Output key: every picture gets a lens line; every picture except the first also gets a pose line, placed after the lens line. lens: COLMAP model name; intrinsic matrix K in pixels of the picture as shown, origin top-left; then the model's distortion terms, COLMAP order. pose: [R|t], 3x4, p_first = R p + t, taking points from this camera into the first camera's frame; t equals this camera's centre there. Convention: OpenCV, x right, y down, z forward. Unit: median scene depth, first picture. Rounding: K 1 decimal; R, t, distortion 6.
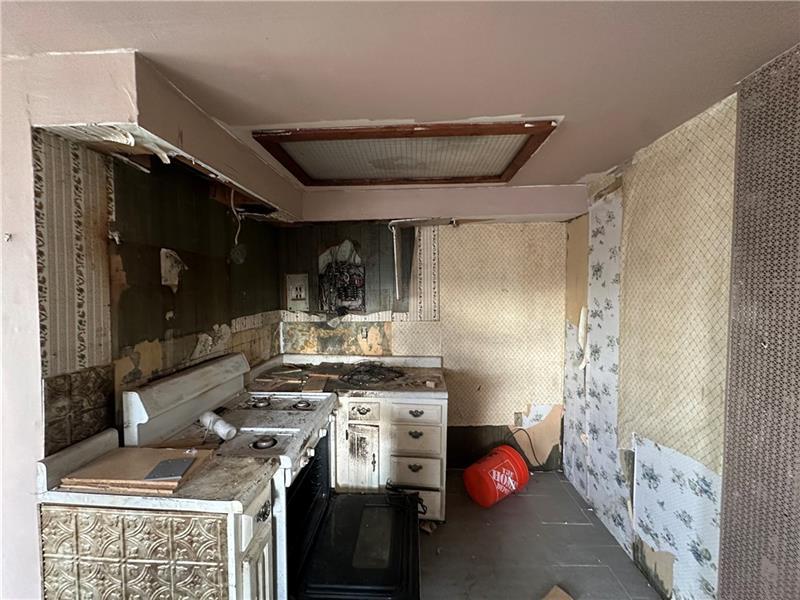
lens RADIAL K [[321.0, 0, 398.8], [0, 321.0, 298.3], [0, 0, 1]] dist [-0.004426, -0.000241]
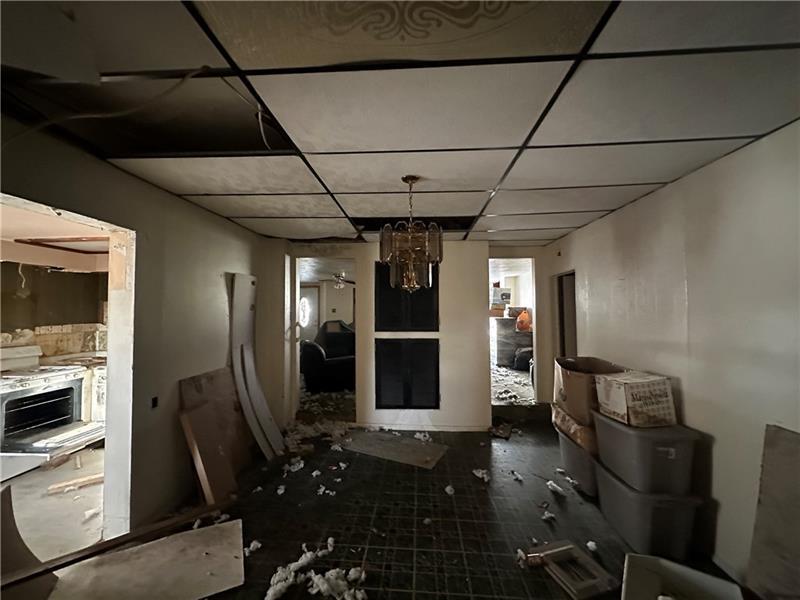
lens RADIAL K [[321.0, 0, 400.0], [0, 321.0, 299.1], [0, 0, 1]] dist [-0.004426, -0.000241]
pose [[0.999889, -0.002431, -0.014732, 1.320976], [0.001478, 0.997926, -0.064362, 0.021551], [0.014858, 0.064333, 0.997818, -0.672731]]
